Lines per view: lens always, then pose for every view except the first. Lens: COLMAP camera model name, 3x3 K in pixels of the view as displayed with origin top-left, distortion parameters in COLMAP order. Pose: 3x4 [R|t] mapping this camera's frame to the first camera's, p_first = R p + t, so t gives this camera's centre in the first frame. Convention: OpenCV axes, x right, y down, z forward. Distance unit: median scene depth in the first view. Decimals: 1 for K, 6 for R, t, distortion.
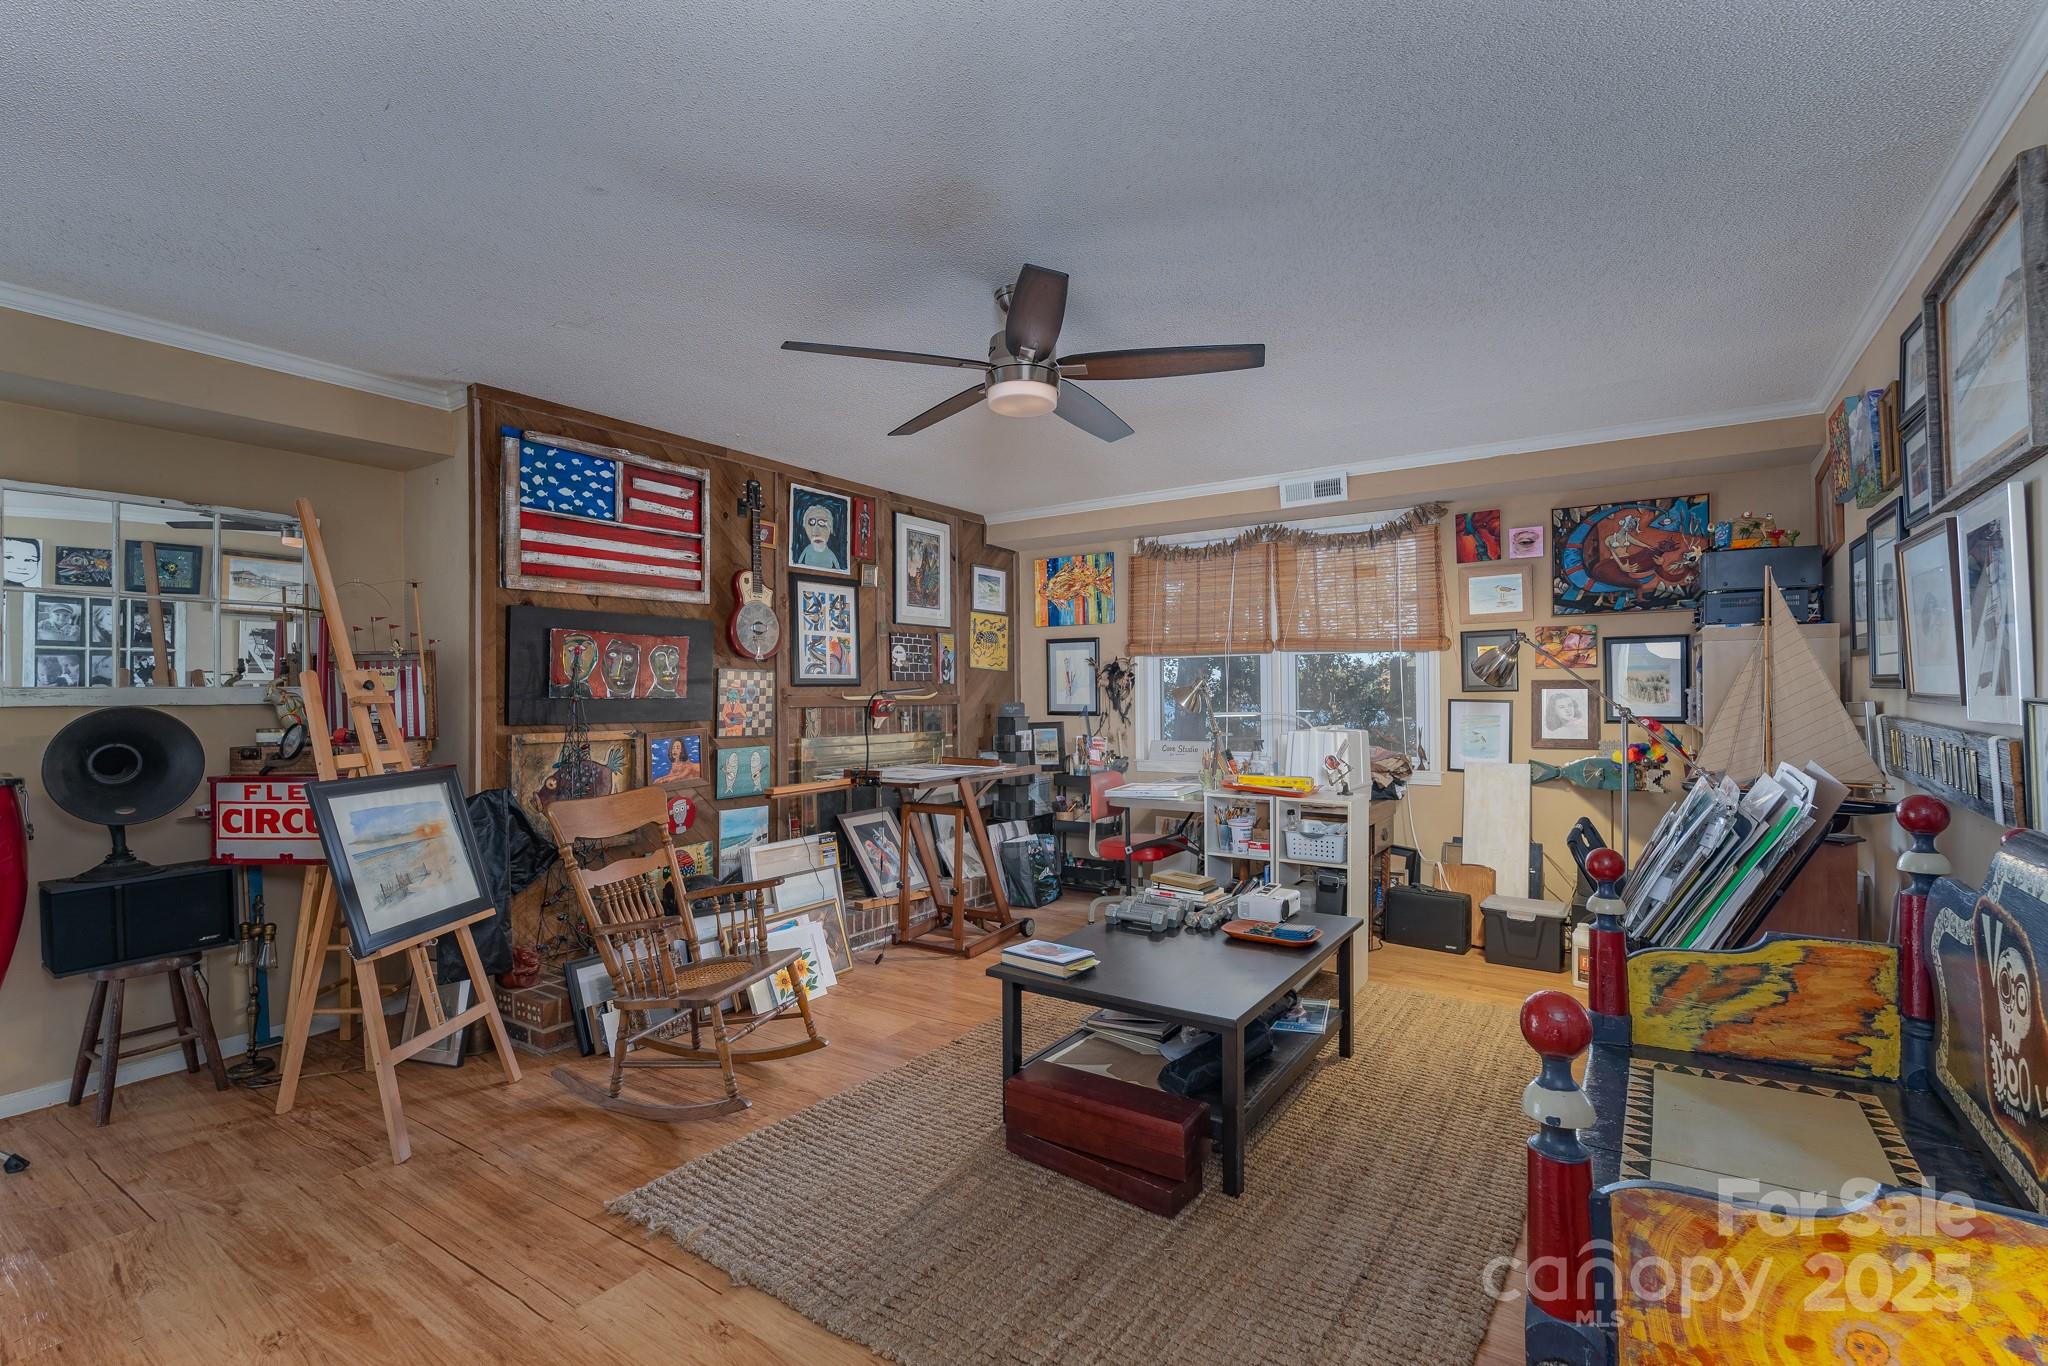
lens RADIAL K [[912.4, 0, 1025.6], [0, 912.4, 687.8], [0, 0, 1]] dist [-0.006131, 0.001339]
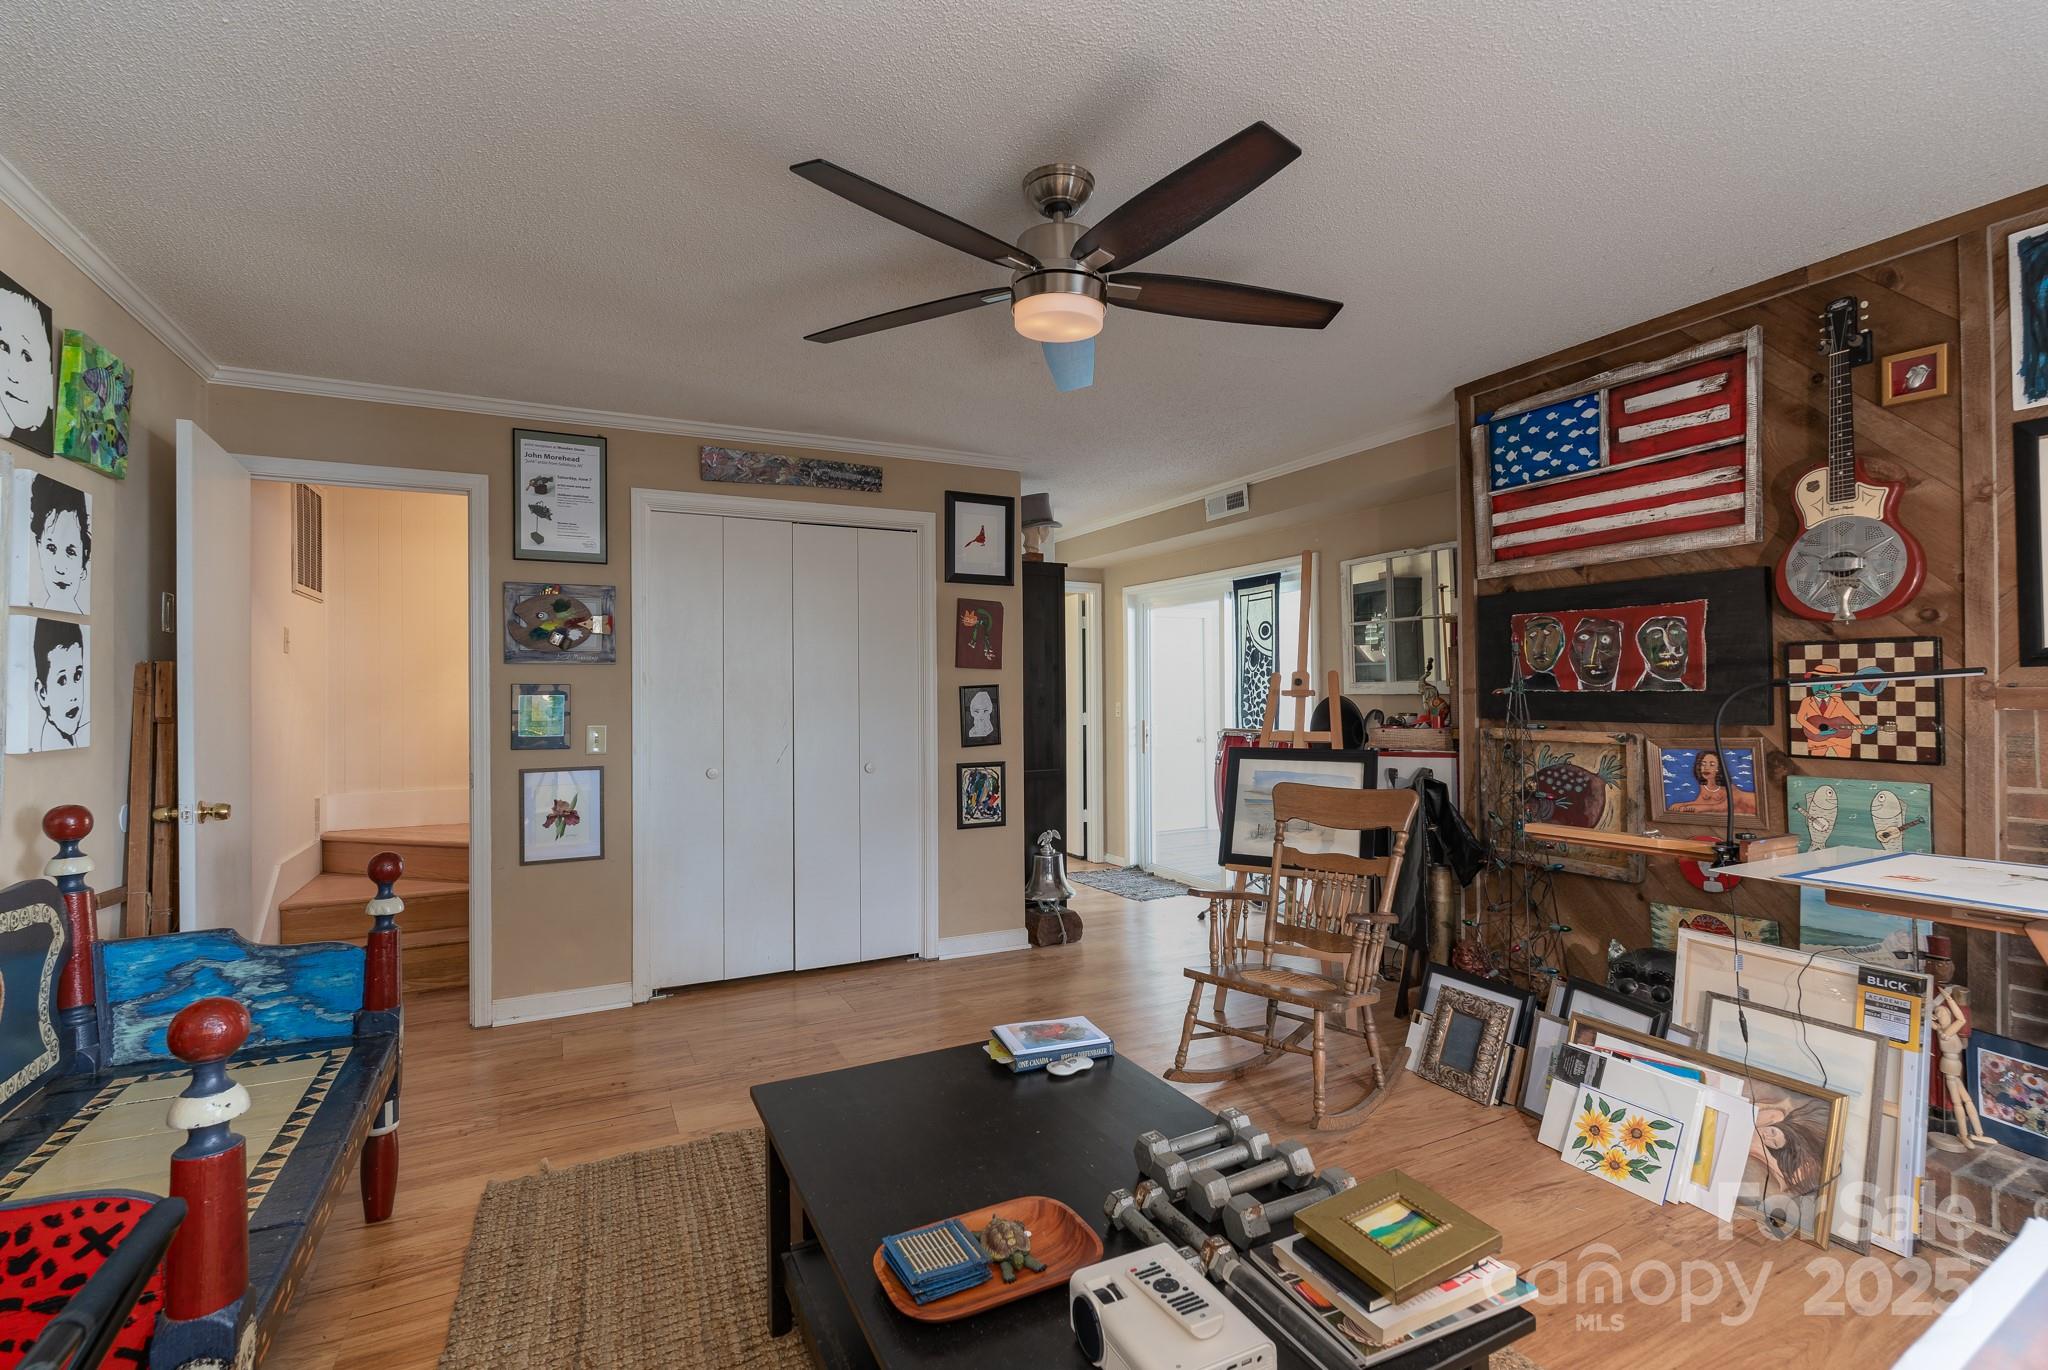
lens RADIAL K [[912.4, 0, 1017.7], [0, 912.4, 685.2], [0, 0, 1]] dist [-0.006131, 0.001339]
pose [[-0.482455, 0.004019, -0.875911, 0.429333], [0.018985, 0.999803, -0.005869, 0.001288], [0.875715, -0.019461, -0.482436, 0.823768]]
